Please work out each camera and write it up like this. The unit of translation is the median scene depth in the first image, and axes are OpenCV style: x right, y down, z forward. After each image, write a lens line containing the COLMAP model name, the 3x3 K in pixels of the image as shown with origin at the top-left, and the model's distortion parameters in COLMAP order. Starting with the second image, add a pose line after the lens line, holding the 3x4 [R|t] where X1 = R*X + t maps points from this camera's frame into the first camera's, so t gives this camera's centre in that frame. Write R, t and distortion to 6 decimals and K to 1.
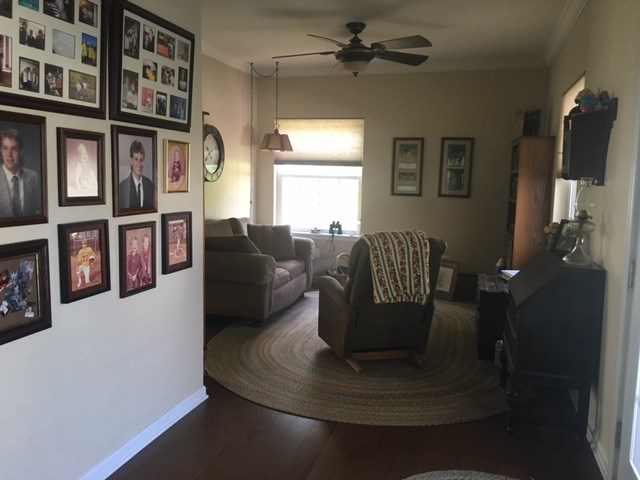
lens RADIAL K [[543.9, 0, 320.1], [0, 543.9, 237.3], [0, 0, 1]] dist [0.011132, -0.035686]
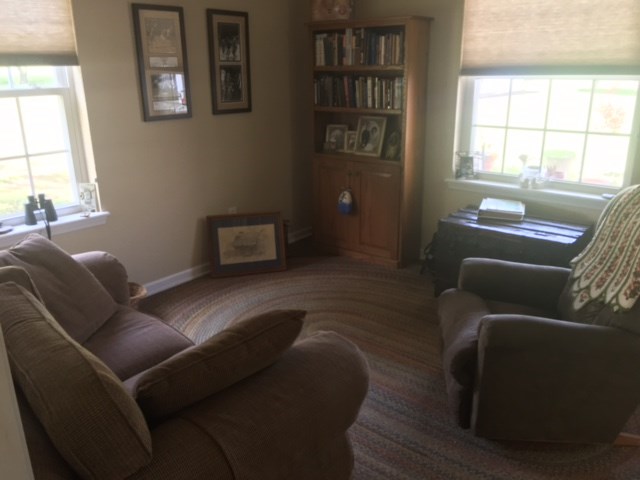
lens RADIAL K [[543.9, 0, 320.2], [0, 543.9, 243.9], [0, 0, 1]] dist [0.011132, -0.035686]
pose [[0.392317, -0.314087, 0.864544, -0.301701], [0.121012, 0.949350, 0.289984, -0.100012], [-0.911835, -0.009145, 0.410455, 0.651710]]
